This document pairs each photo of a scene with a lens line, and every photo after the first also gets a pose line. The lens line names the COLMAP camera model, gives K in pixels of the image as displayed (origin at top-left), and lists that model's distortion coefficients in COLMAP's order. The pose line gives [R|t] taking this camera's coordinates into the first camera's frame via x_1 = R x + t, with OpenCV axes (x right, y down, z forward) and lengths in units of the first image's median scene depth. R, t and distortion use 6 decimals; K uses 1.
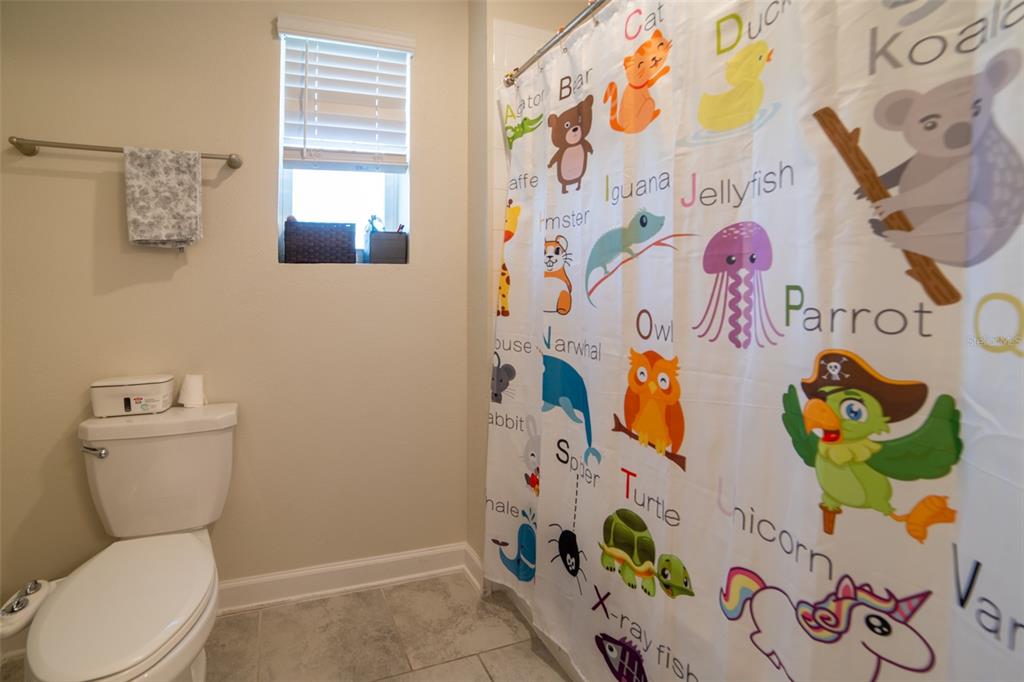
lens RADIAL K [[412.5, 0, 514.7], [0, 412.5, 300.4], [0, 0, 1]] dist [-0.087390, 0.035056]
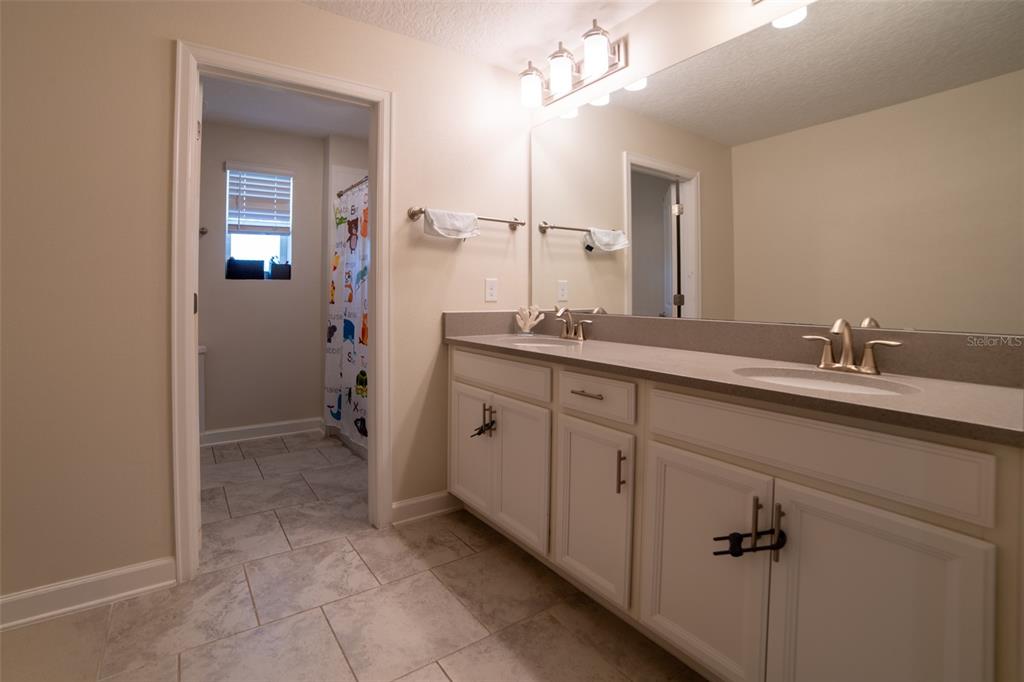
lens RADIAL K [[435.4, 0, 511.7], [0, 435.4, 294.6], [0, 0, 1]] dist [-0.077482, 0.025113]
pose [[0.989068, 0.002731, 0.147436, 0.570813], [0.000053, 0.999822, -0.018872, 0.030487], [-0.147461, 0.018673, 0.988892, -1.410116]]
